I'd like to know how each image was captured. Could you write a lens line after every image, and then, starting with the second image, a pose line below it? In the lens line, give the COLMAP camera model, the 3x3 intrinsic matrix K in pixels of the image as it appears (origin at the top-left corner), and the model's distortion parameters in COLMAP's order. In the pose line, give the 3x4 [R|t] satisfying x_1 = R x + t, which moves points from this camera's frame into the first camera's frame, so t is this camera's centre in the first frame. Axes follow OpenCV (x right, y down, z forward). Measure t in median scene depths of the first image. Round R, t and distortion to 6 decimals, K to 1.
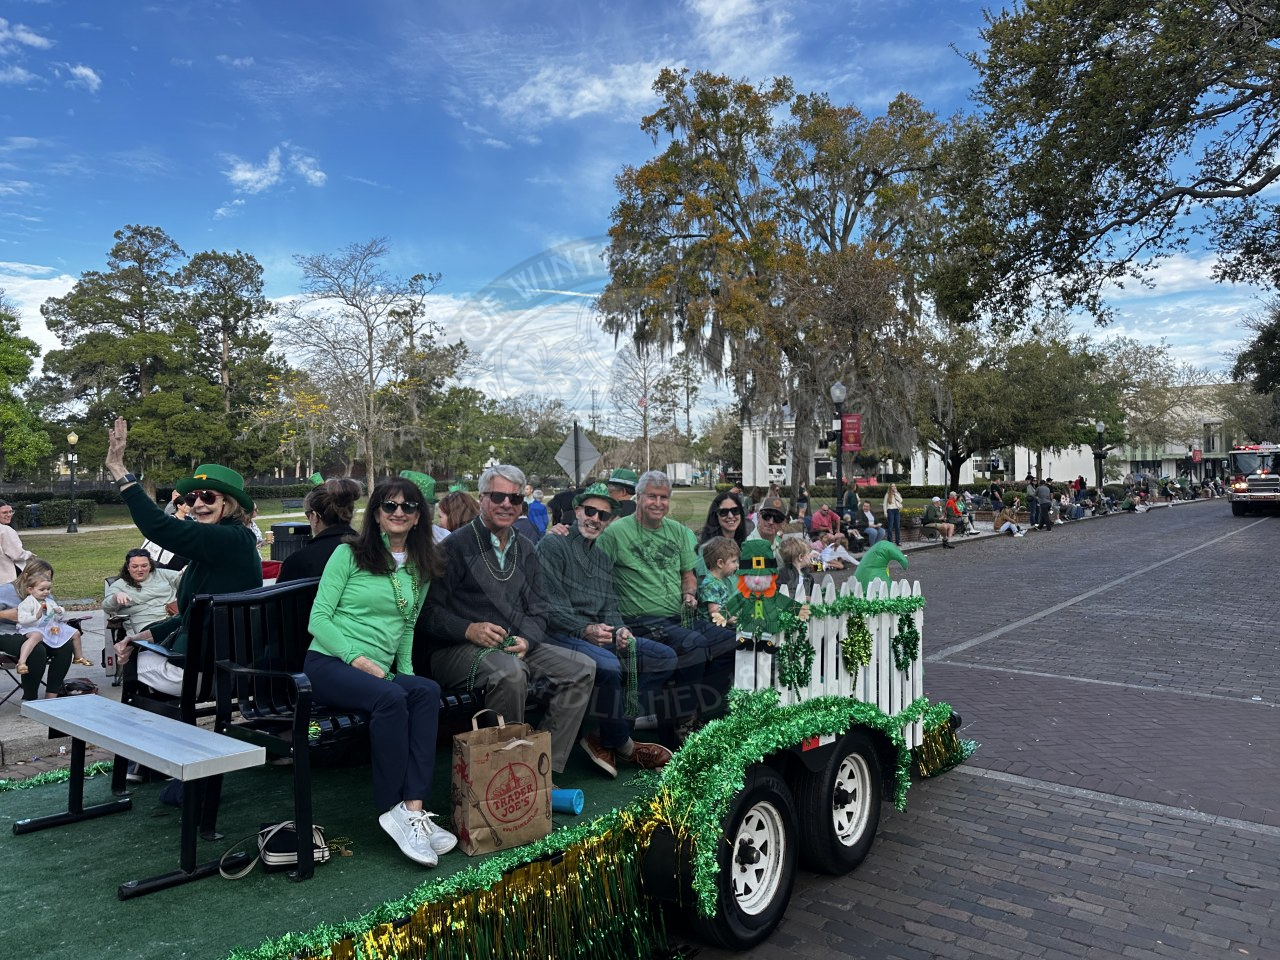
lens RADIAL K [[888.1, 0, 629.3], [0, 888.1, 488.9], [0, 0, 1]] dist [0.022851, -0.037050]
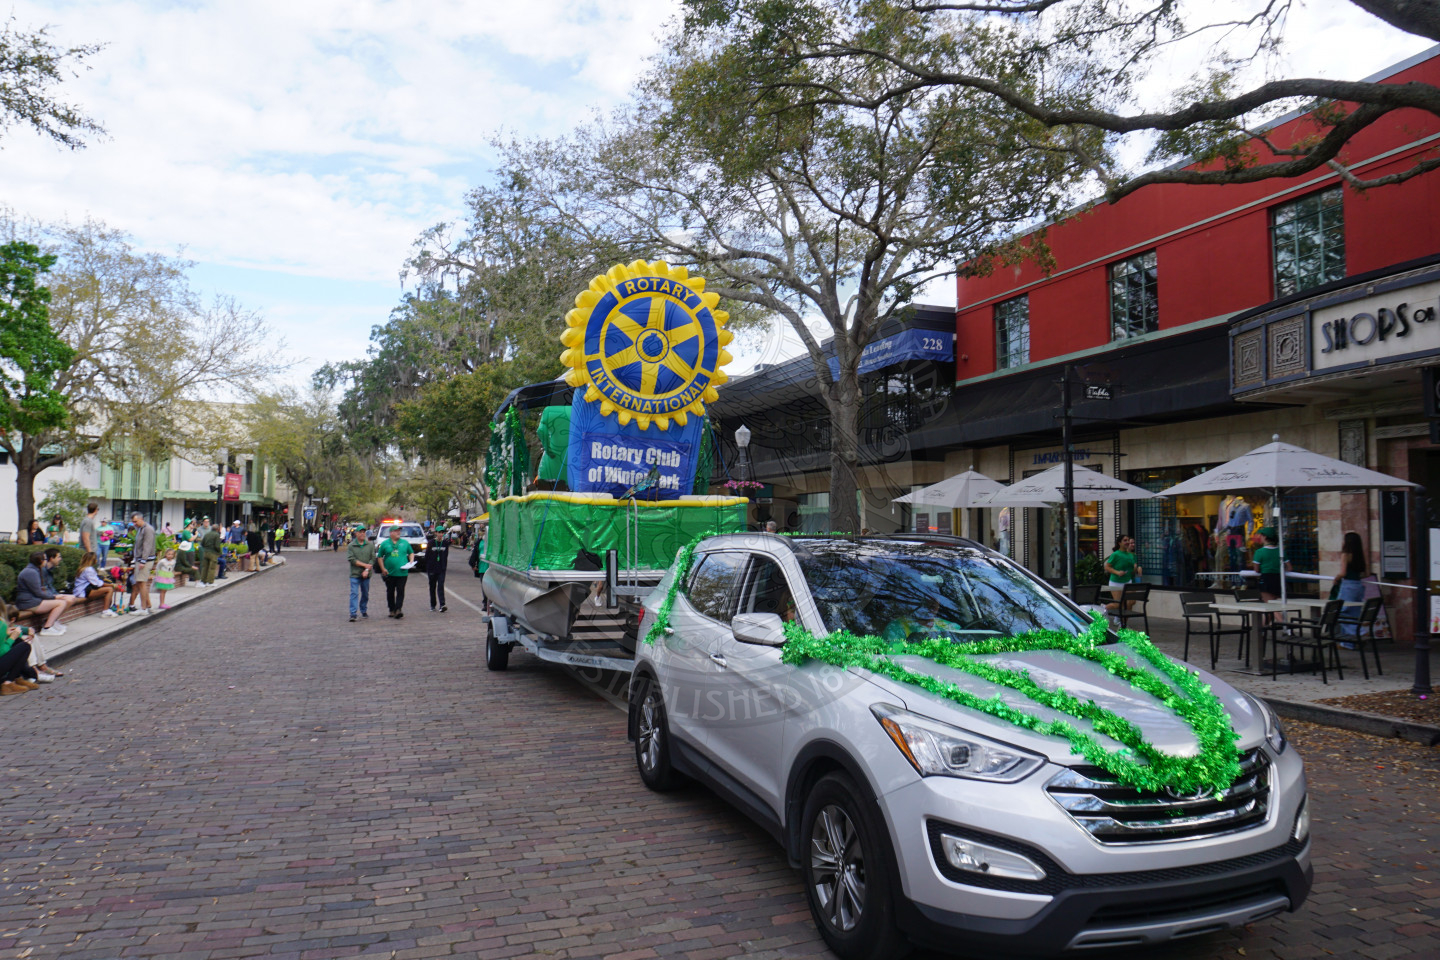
lens RADIAL K [[1010.5, 0, 720.4], [0, 1010.5, 473.2], [0, 0, 1]] dist [-0.043766, -0.001382]
pose [[0.499490, 0.077902, 0.862810, 0.539116], [-0.018042, 0.996668, -0.079543, -0.009703], [-0.866132, 0.024164, 0.499231, 0.895064]]
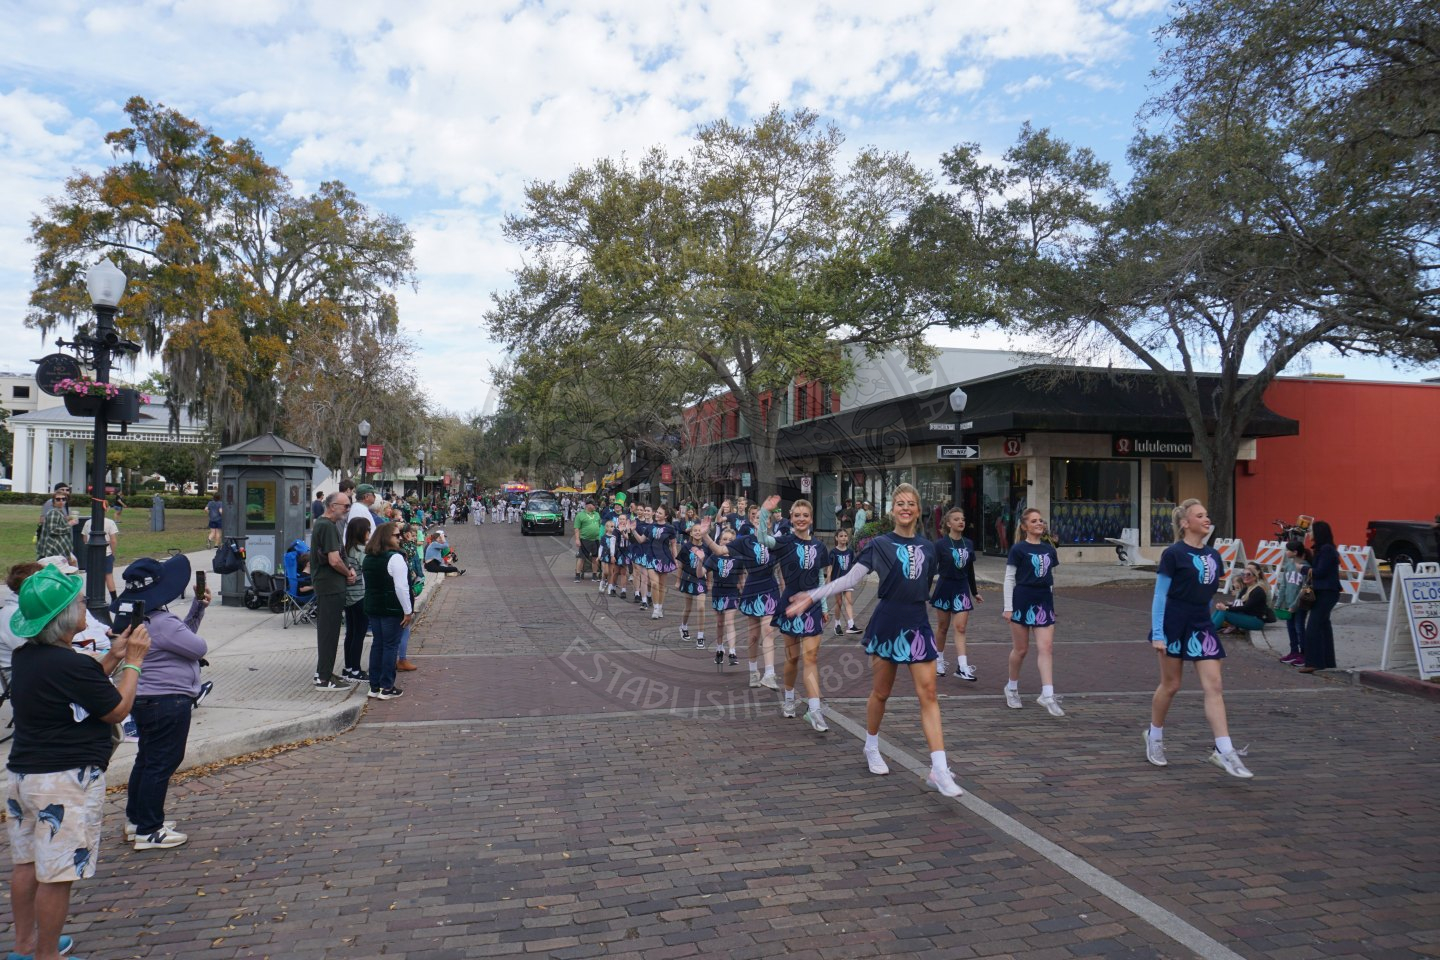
lens RADIAL K [[952.9, 0, 711.7], [0, 952.9, 479.9], [0, 0, 1]] dist [-0.049931, 0.031842]
pose [[0.597795, 0.040217, 0.800640, -0.383725], [-0.019615, 0.999176, -0.035543, 0.007697], [-0.801409, 0.005543, 0.598091, -0.184156]]
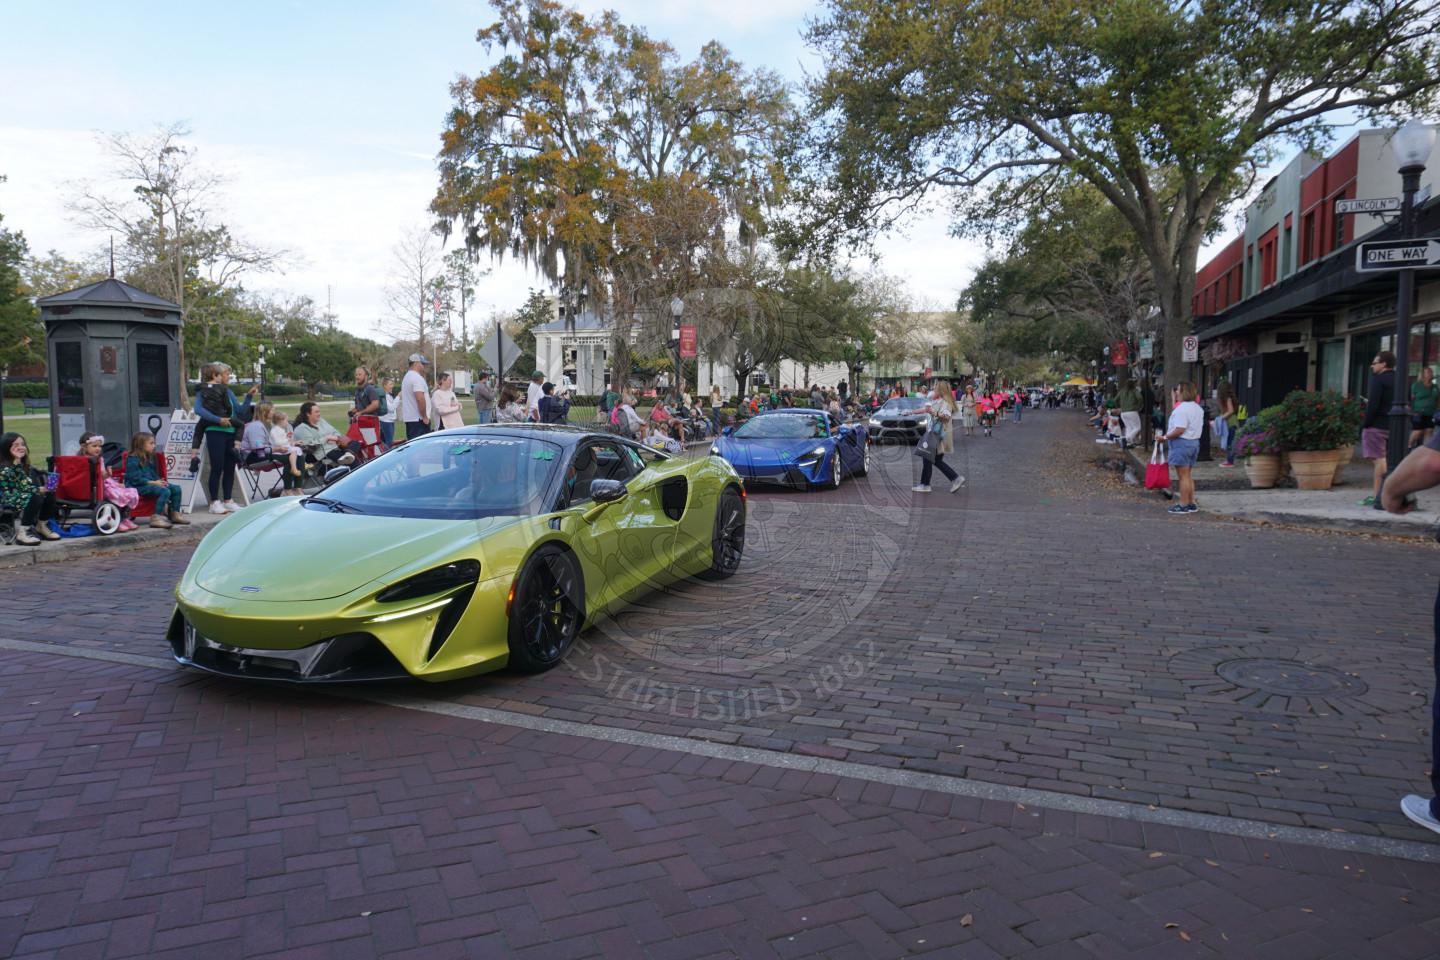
lens RADIAL K [[952.9, 0, 712.7], [0, 952.9, 480.0], [0, 0, 1]] dist [-0.049931, 0.031842]
pose [[0.939759, -0.014497, 0.341531, -0.101720], [-0.013183, 0.996820, 0.078586, 0.014990], [-0.341584, -0.078354, 0.936579, -0.147894]]
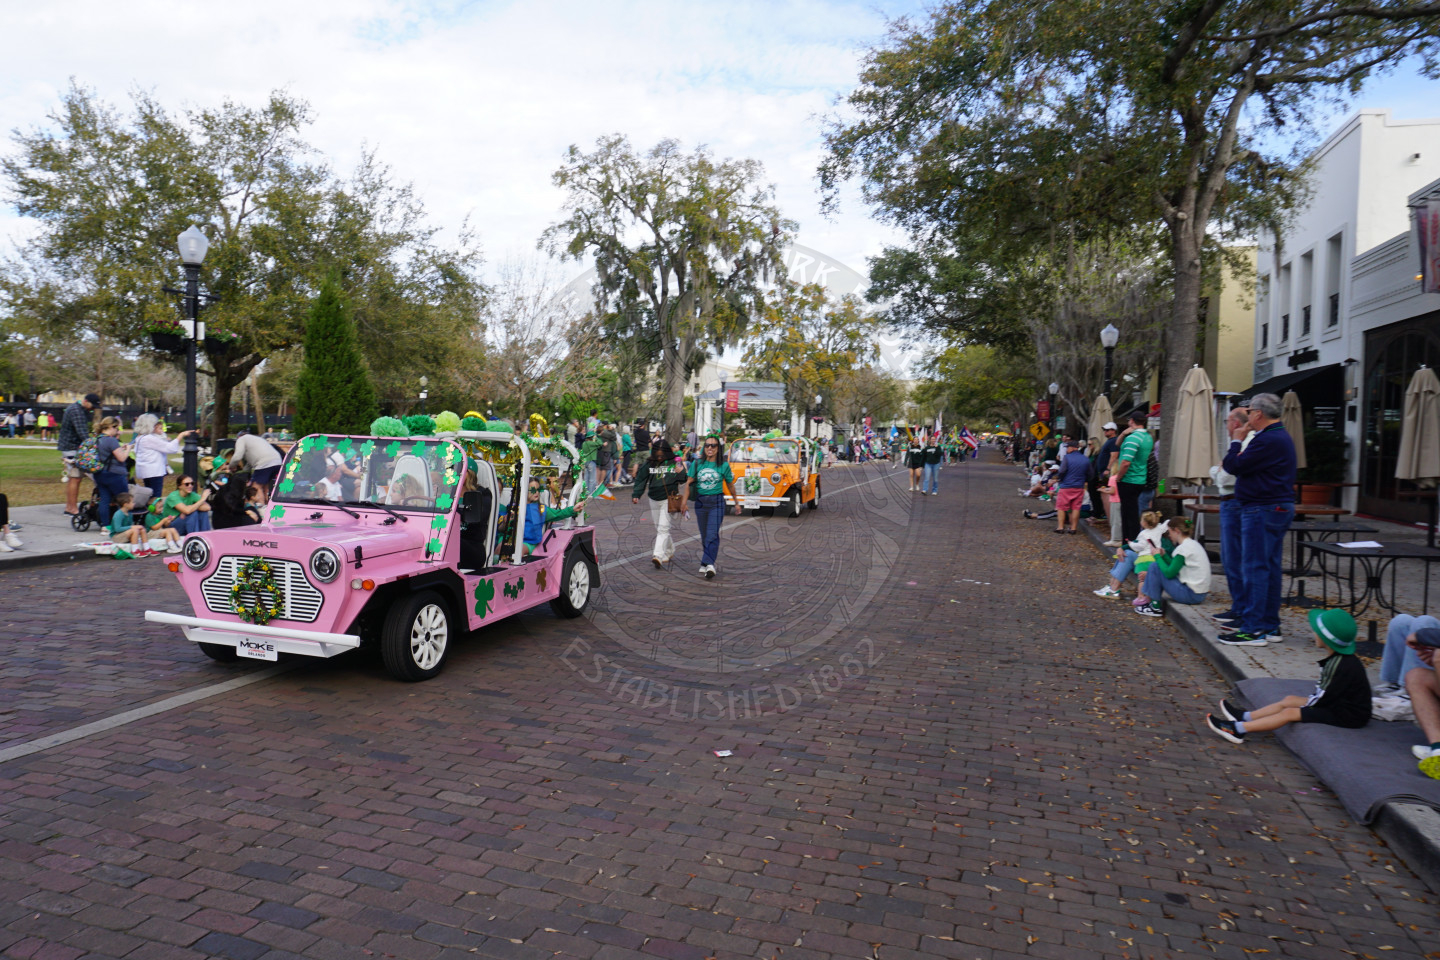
lens RADIAL K [[952.9, 0, 711.6], [0, 952.9, 482.2], [0, 0, 1]] dist [-0.049931, 0.031842]
pose [[0.915426, 0.012958, 0.402278, -1.145483], [-0.031547, 0.998717, 0.039619, 0.027137], [-0.401248, -0.048959, 0.914660, -1.380720]]
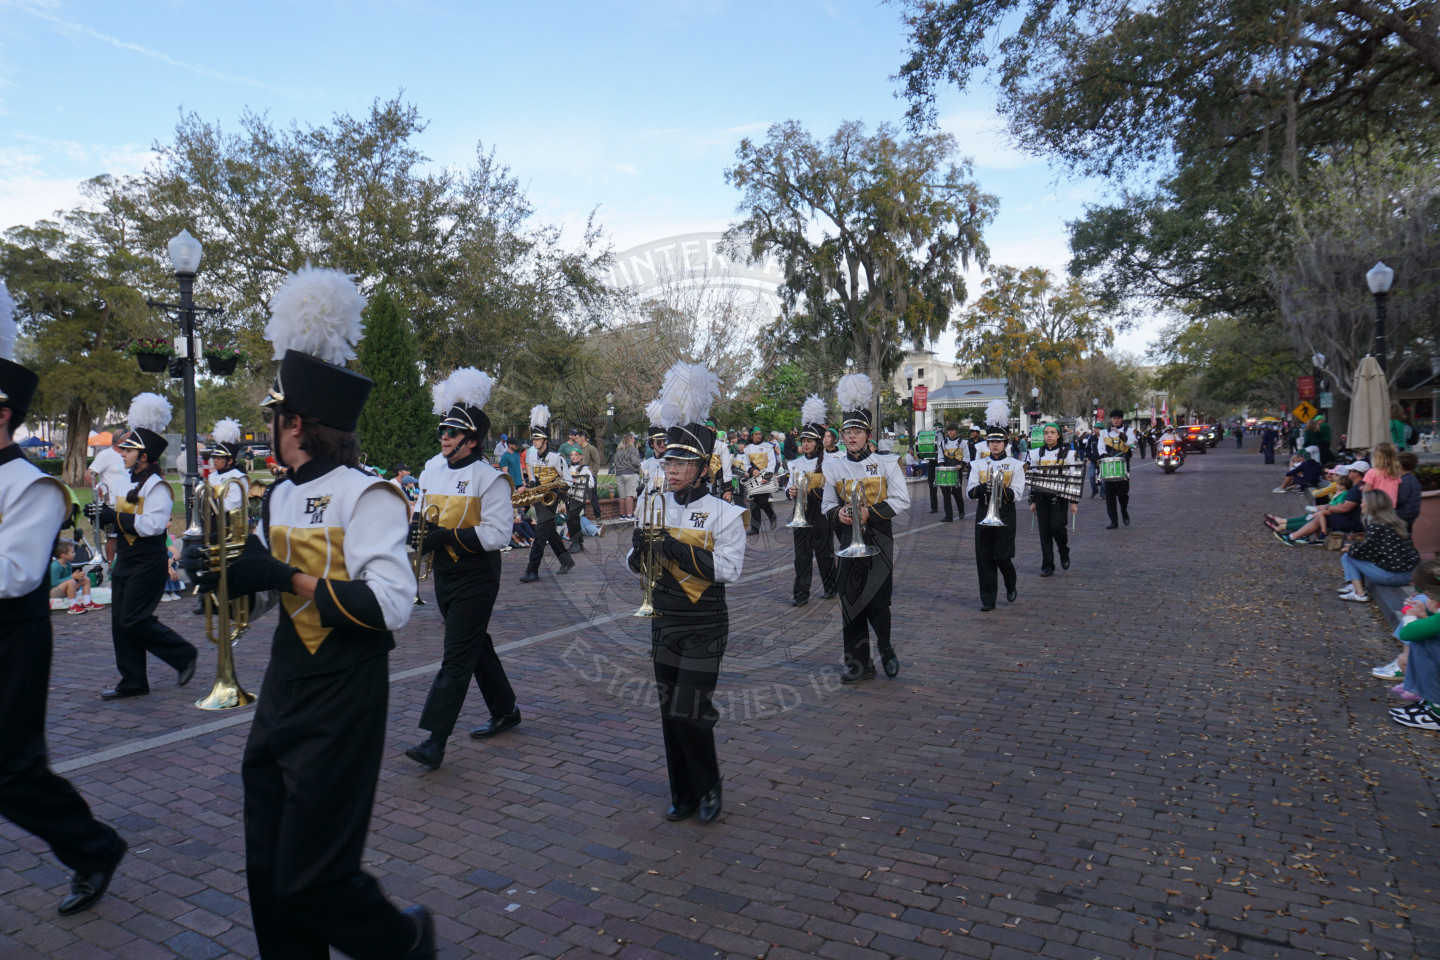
lens RADIAL K [[952.9, 0, 714.0], [0, 952.9, 485.7], [0, 0, 1]] dist [-0.049931, 0.031842]
pose [[0.985130, -0.023879, 0.170146, -1.061240], [0.018042, 0.999197, 0.035774, 0.027749], [-0.170863, -0.032172, 0.984769, -1.315015]]
